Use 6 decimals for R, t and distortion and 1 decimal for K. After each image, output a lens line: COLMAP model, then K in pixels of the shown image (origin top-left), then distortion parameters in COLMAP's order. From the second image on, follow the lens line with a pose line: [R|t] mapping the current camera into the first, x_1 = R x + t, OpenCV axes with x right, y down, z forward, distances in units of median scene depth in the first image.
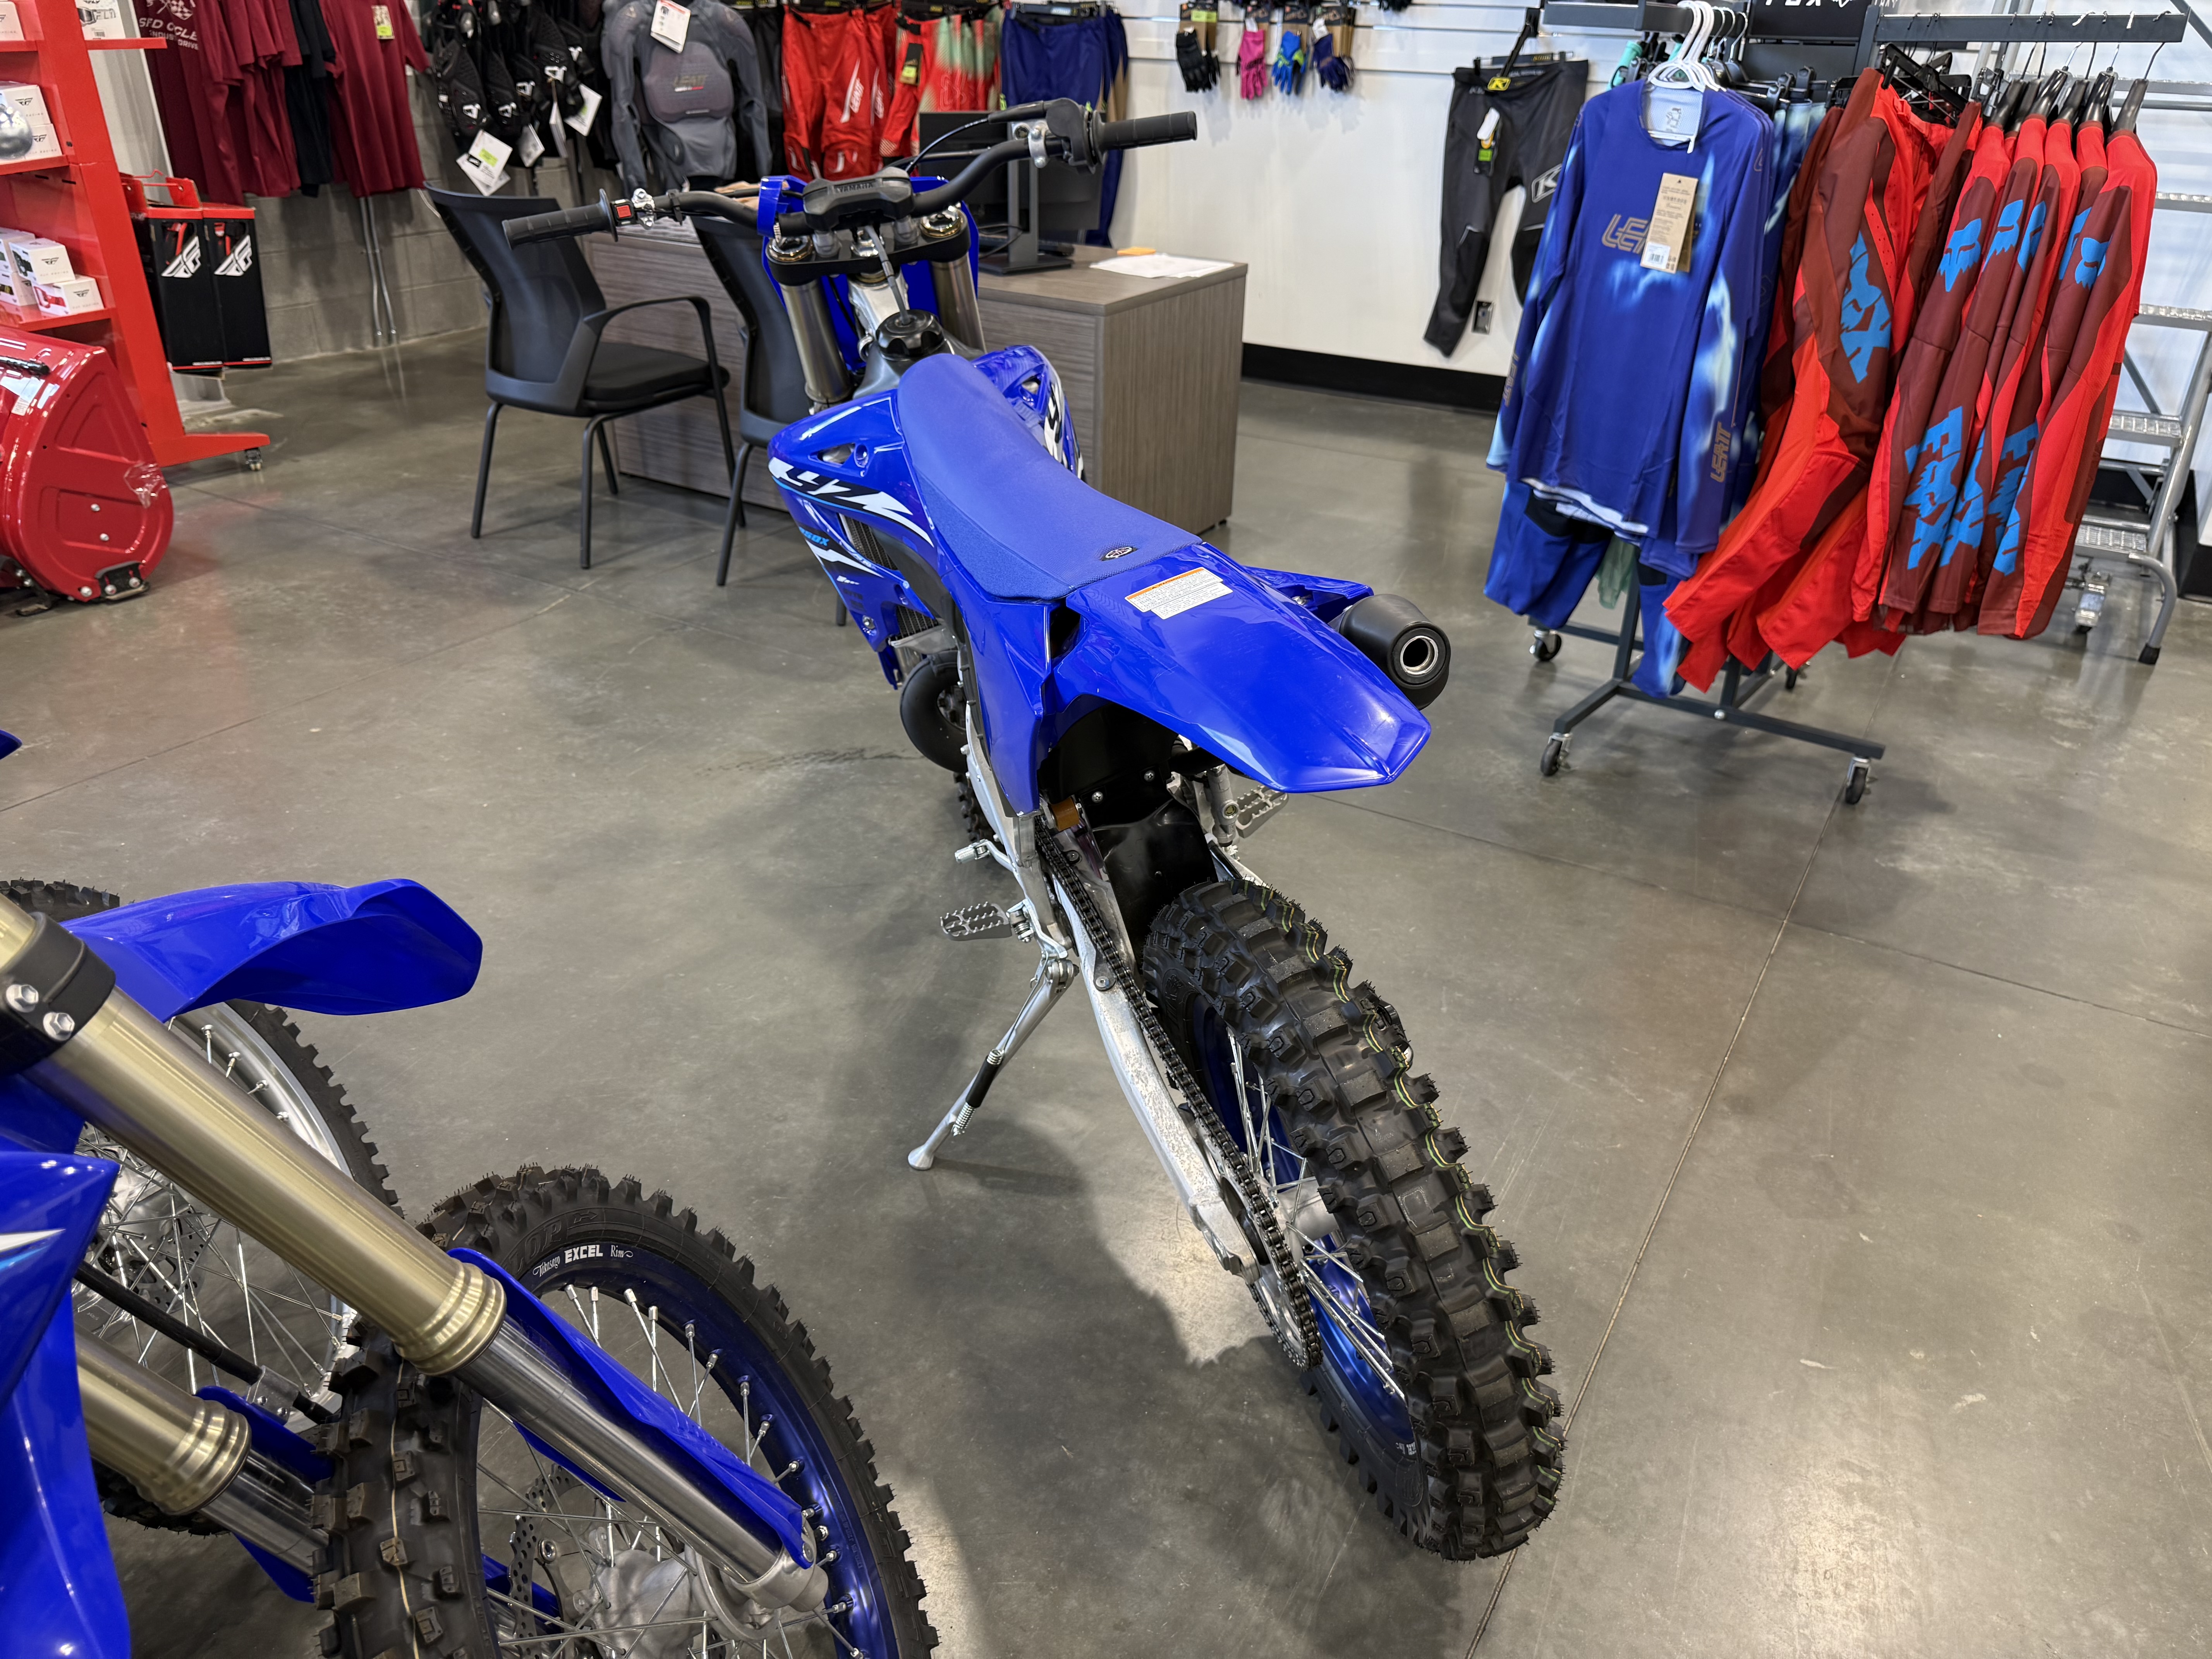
lens RADIAL K [[1581.3, 0, 1109.6], [0, 1581.3, 849.5], [0, 0, 1]] dist [0.030347, -0.044351]
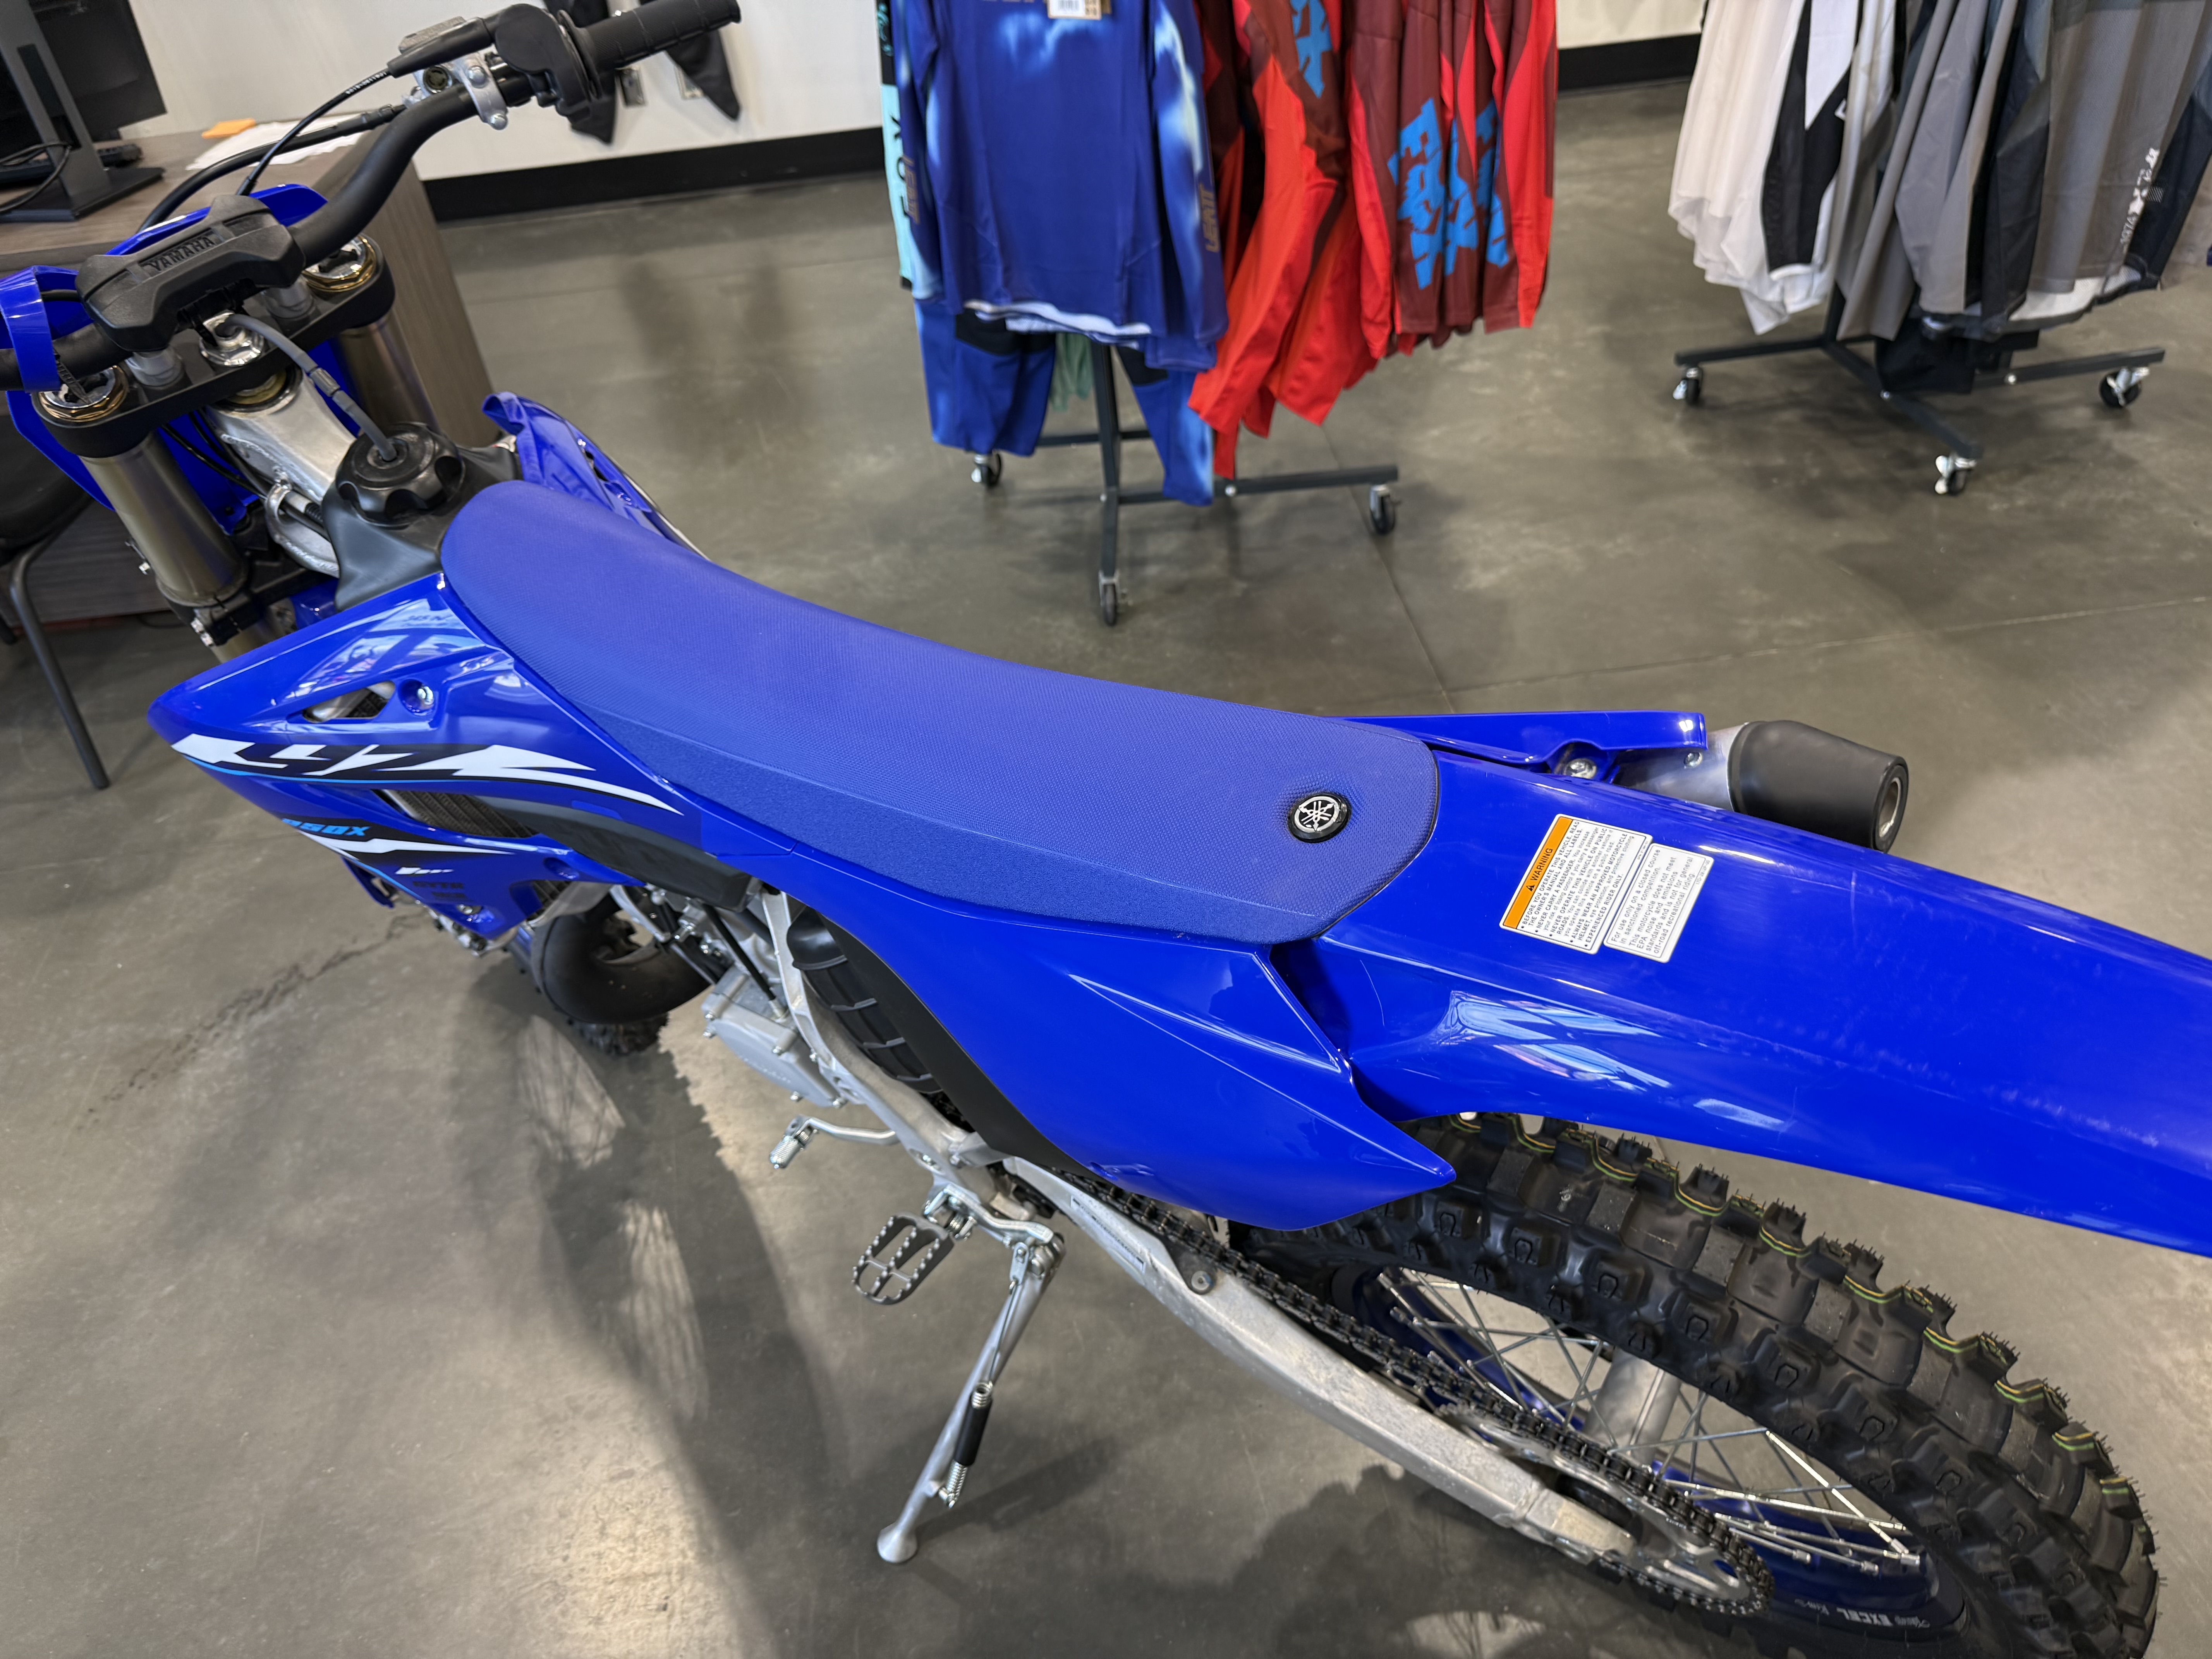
lens RADIAL K [[1581.3, 0, 1118.9], [0, 1581.3, 836.5], [0, 0, 1]] dist [0.030347, -0.044351]
pose [[0.803845, -0.438762, 0.401648, -0.095850], [0.371572, 0.897657, 0.236952, -0.114330], [-0.464508, -0.041232, 0.884609, 0.167565]]
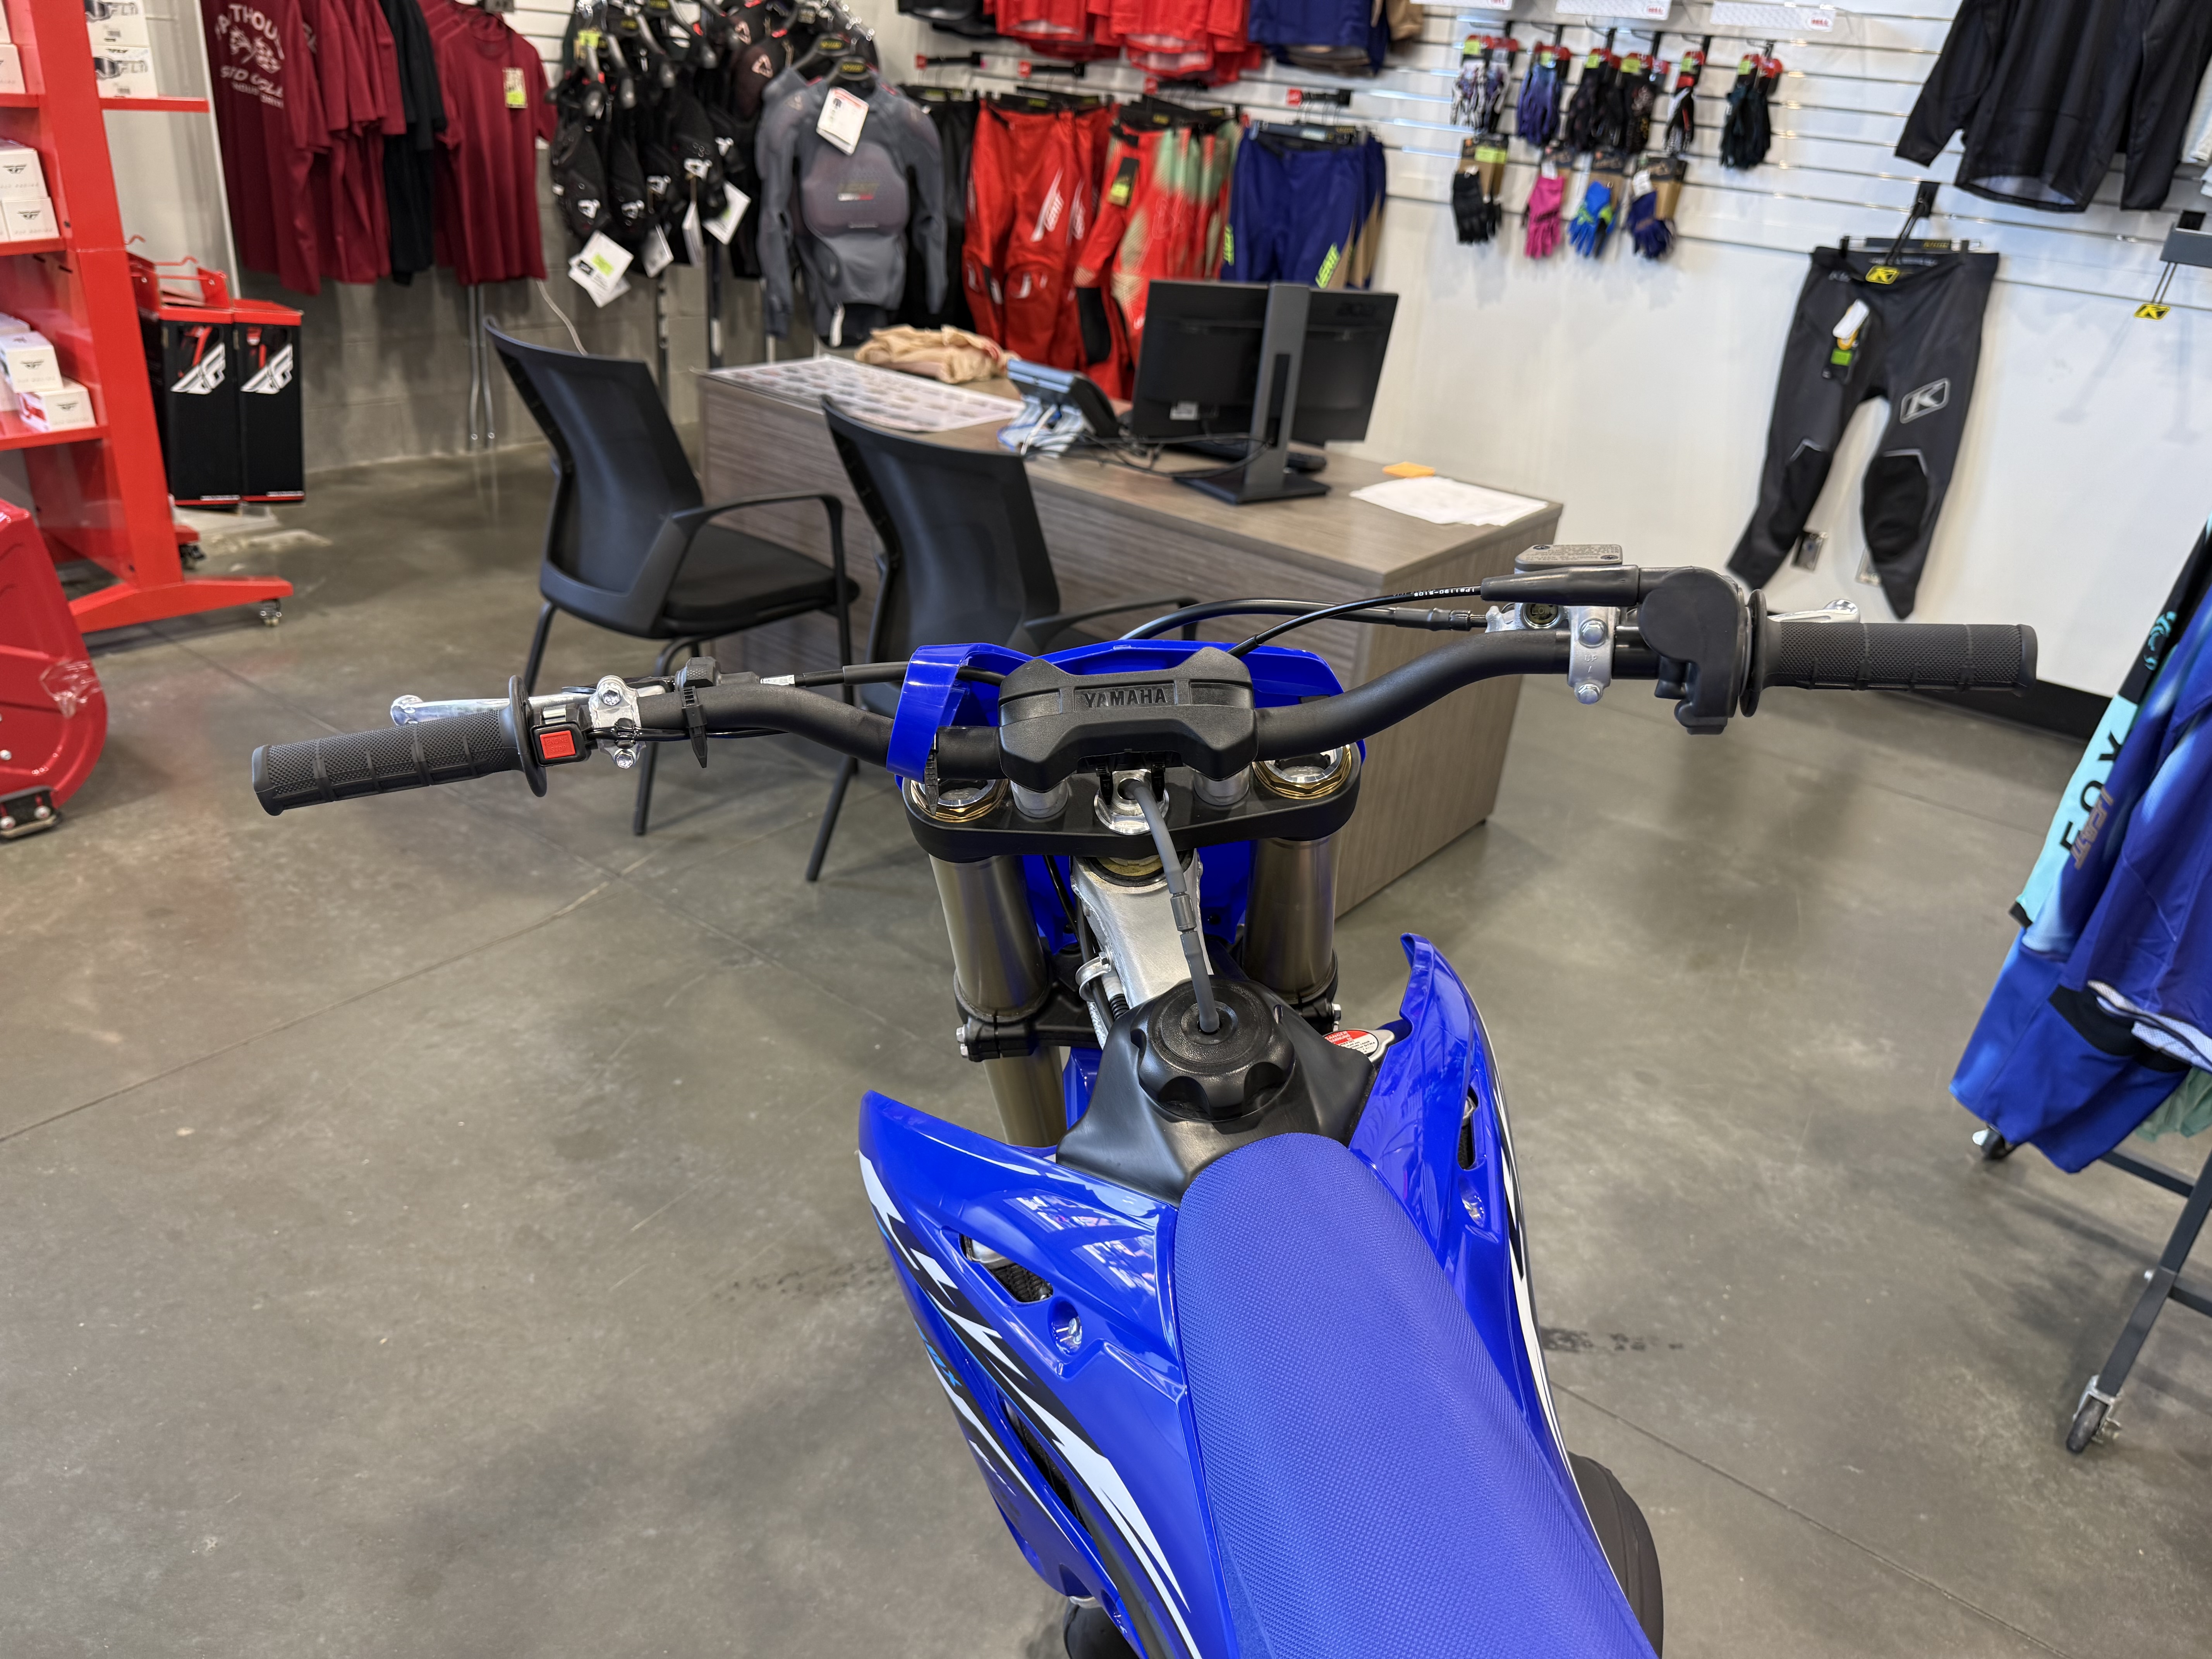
lens RADIAL K [[1581.3, 0, 1098.5], [0, 1581.3, 840.5], [0, 0, 1]] dist [0.030347, -0.044351]
pose [[0.991895, 0.105163, -0.071304, -0.061327], [-0.108345, 0.993212, -0.042321, -0.166556], [0.066370, 0.049703, 0.996556, 0.270157]]
